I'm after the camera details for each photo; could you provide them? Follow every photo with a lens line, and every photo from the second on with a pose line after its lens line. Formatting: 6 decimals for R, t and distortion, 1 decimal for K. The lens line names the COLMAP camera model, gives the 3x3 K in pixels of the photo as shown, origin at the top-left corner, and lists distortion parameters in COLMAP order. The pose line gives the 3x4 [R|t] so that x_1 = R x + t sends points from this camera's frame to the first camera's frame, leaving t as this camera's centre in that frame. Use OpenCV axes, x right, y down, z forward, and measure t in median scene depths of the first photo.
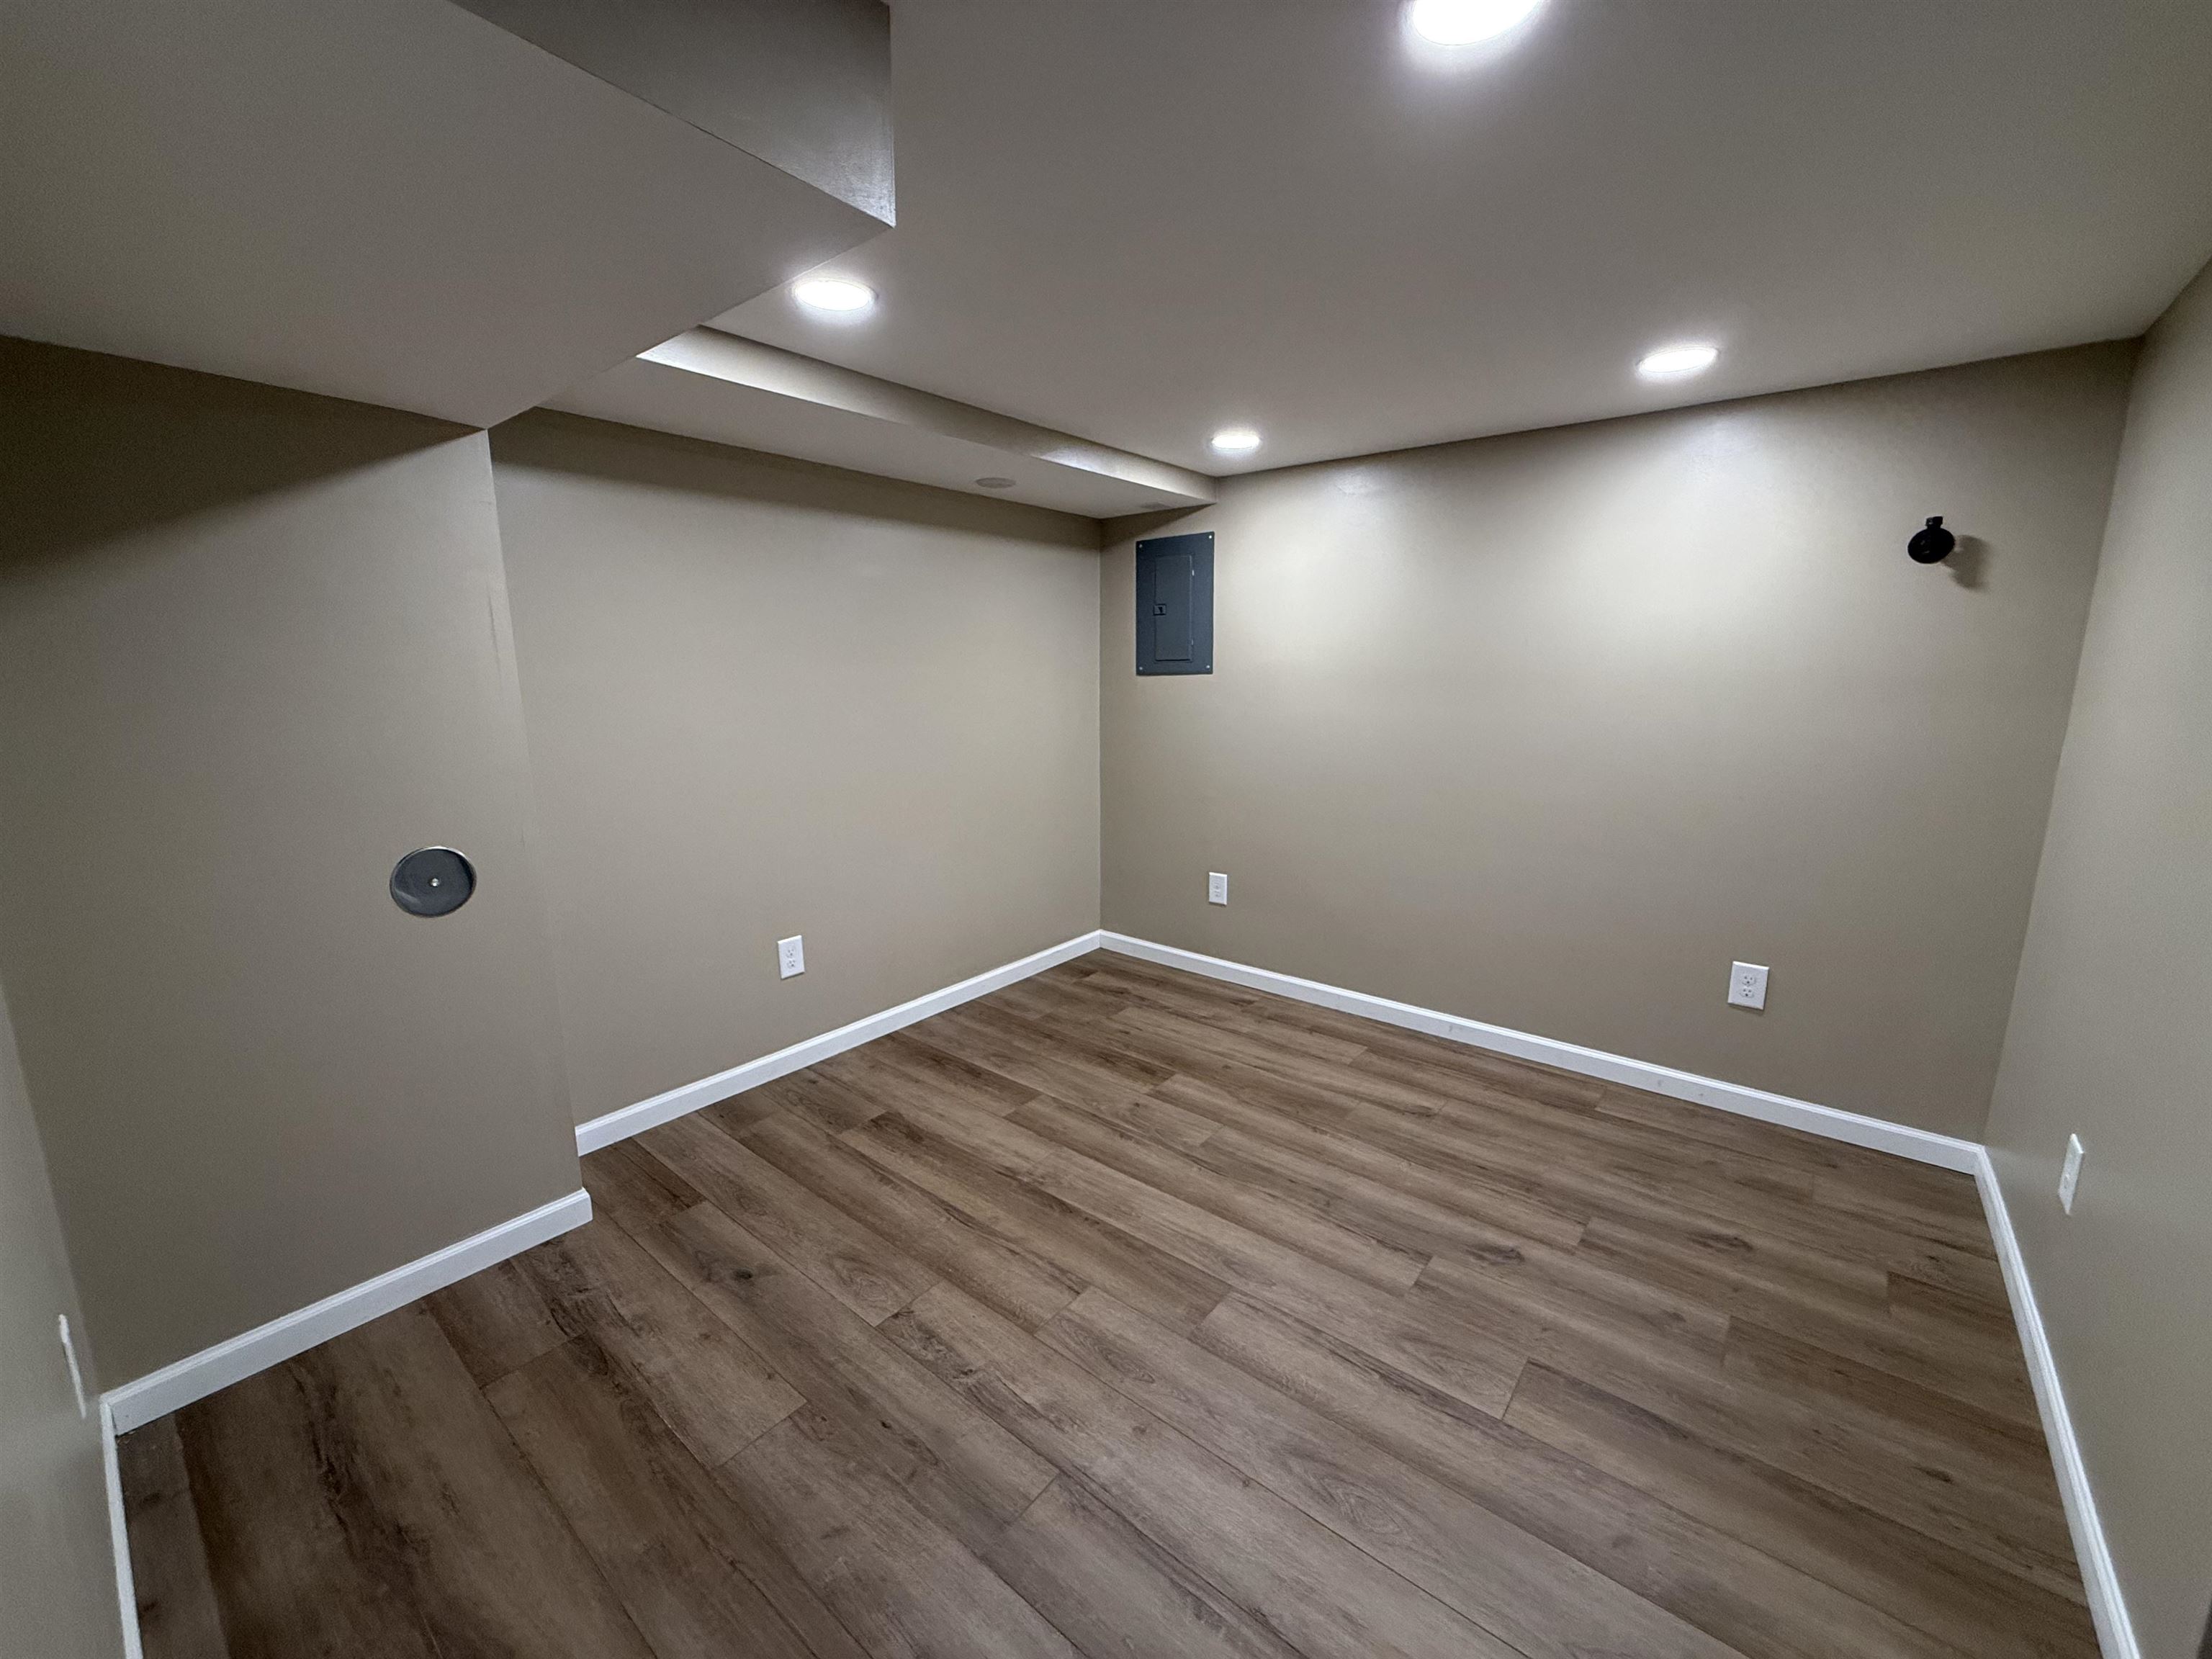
lens RADIAL K [[885.1, 0, 1097.3], [0, 885.1, 828.9], [0, 0, 1]] dist [0.000609, 0.000382]
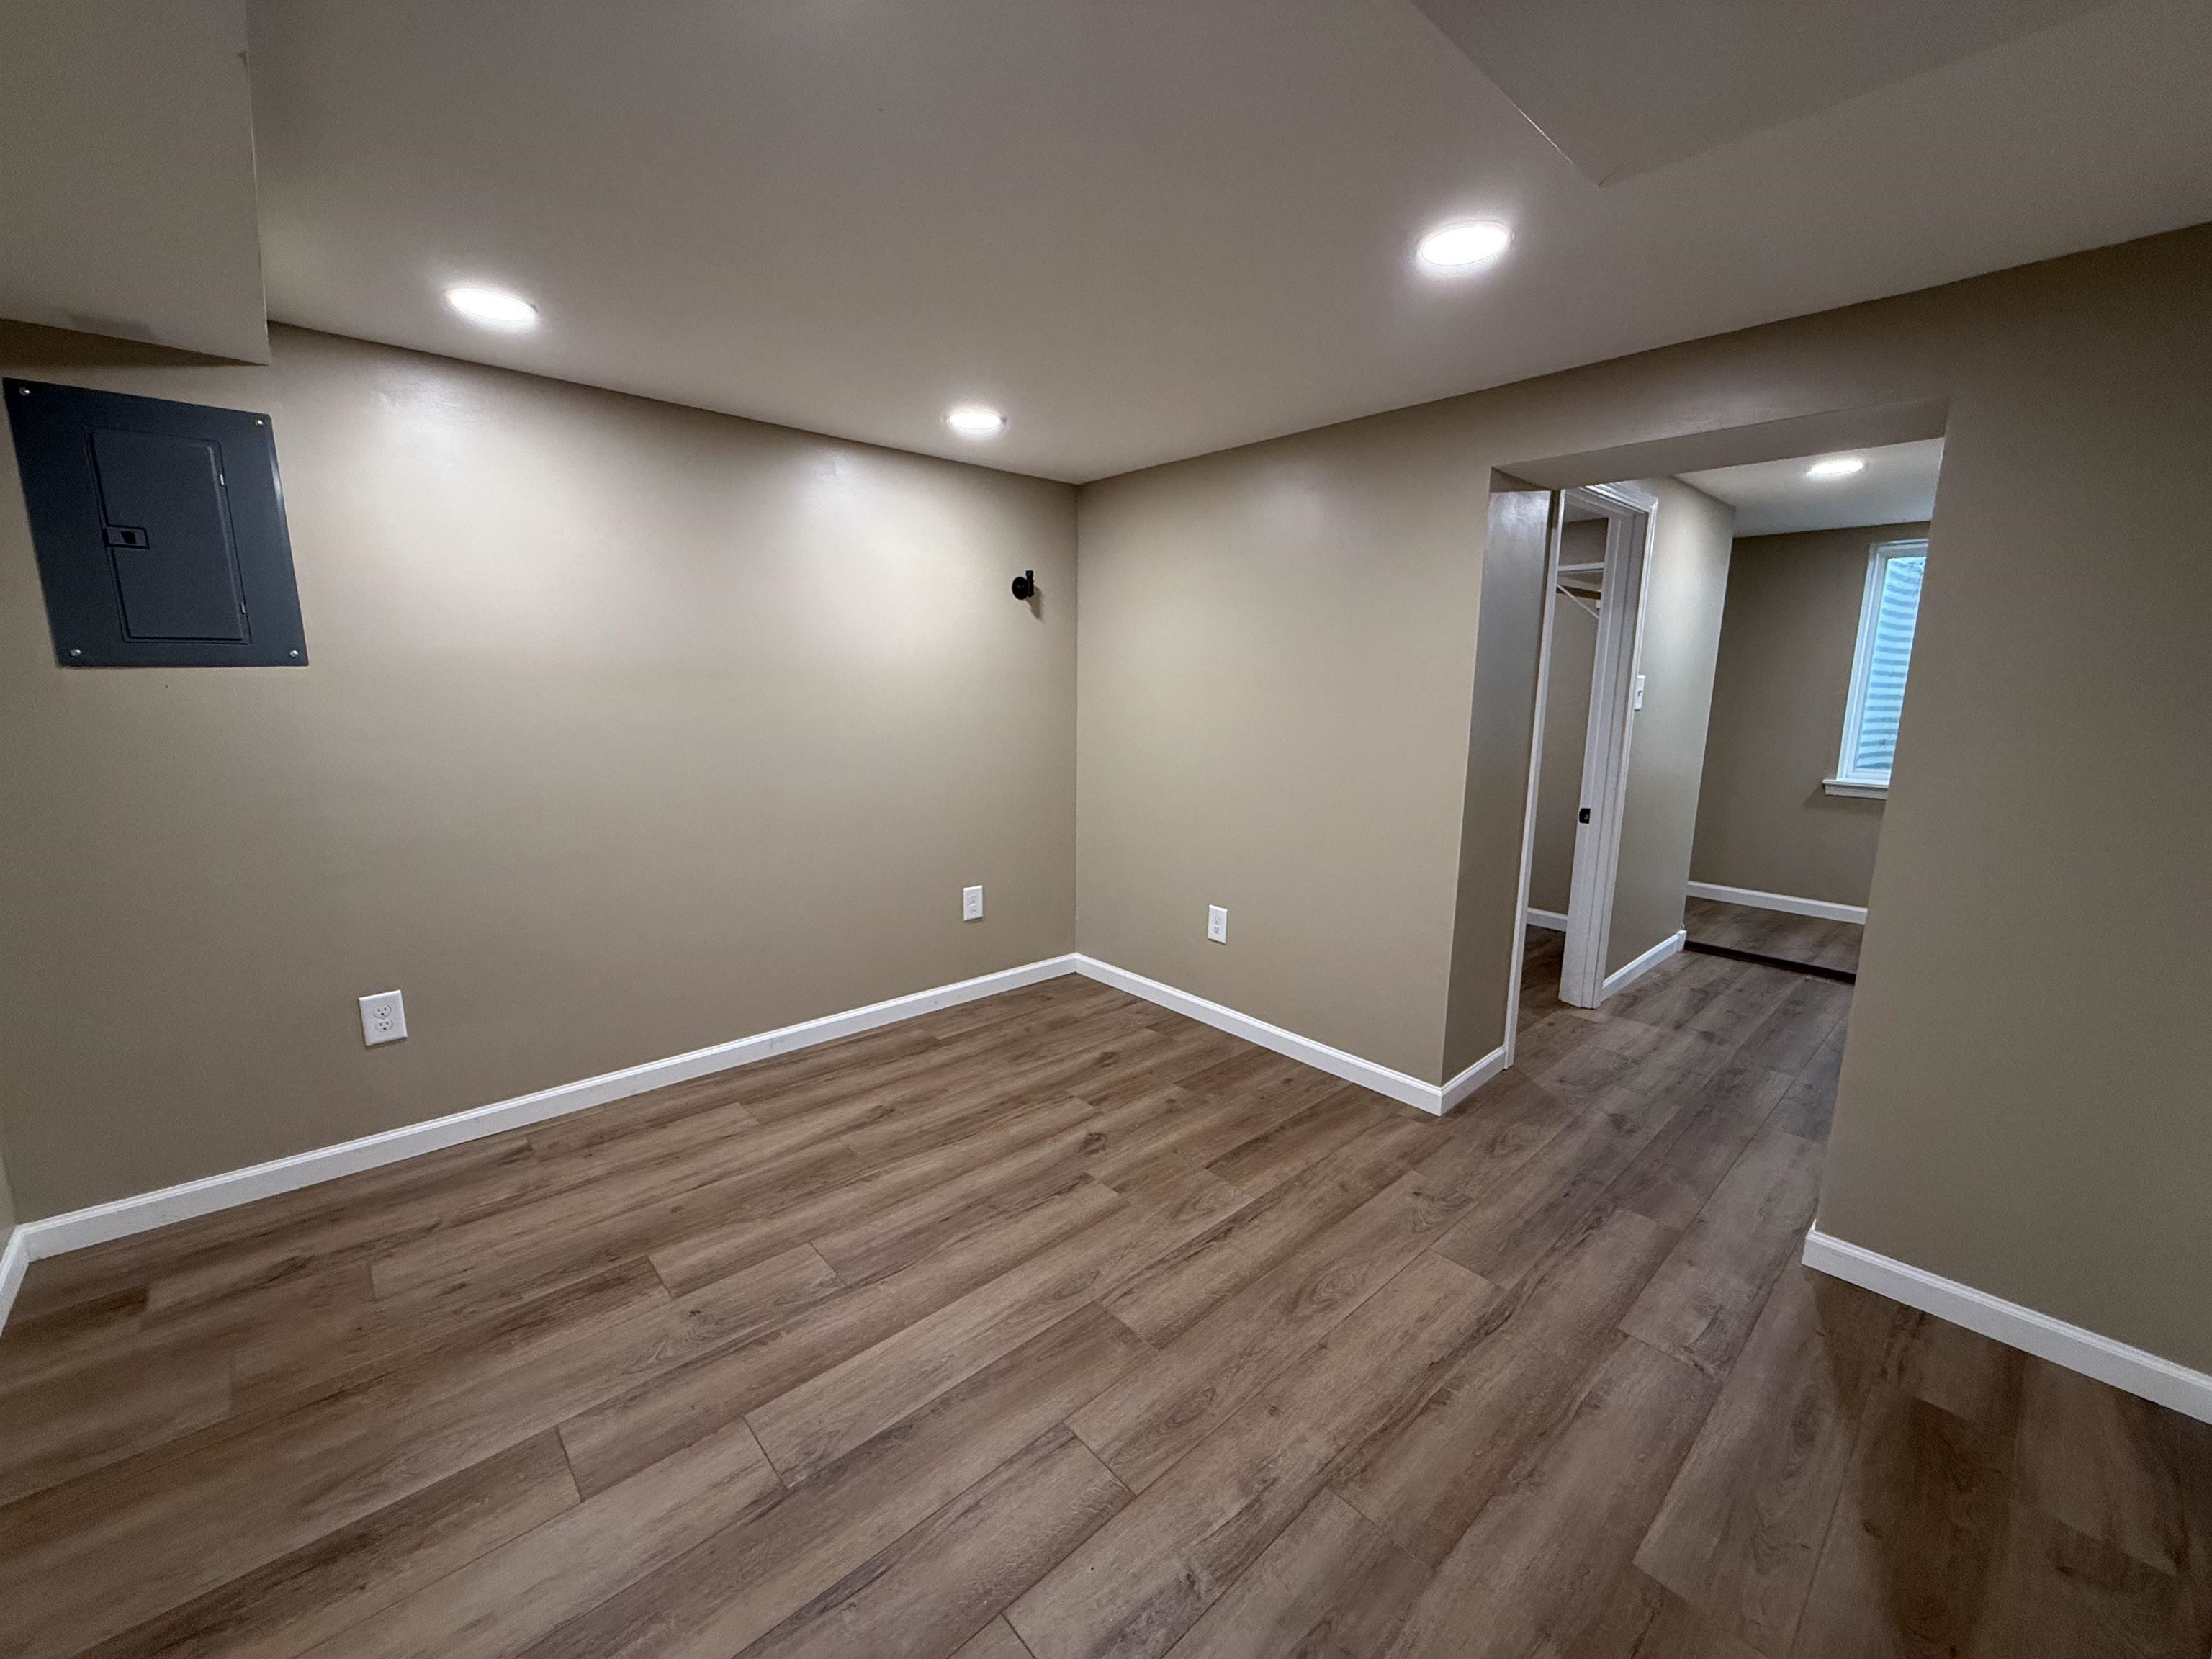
lens RADIAL K [[885.1, 0, 1097.3], [0, 885.1, 828.9], [0, 0, 1]] dist [0.000609, 0.000382]
pose [[0.143829, -0.166049, 0.975572, -0.528406], [0.168103, 0.975594, 0.141269, -0.090957], [-0.975220, 0.143678, 0.168232, 0.572053]]
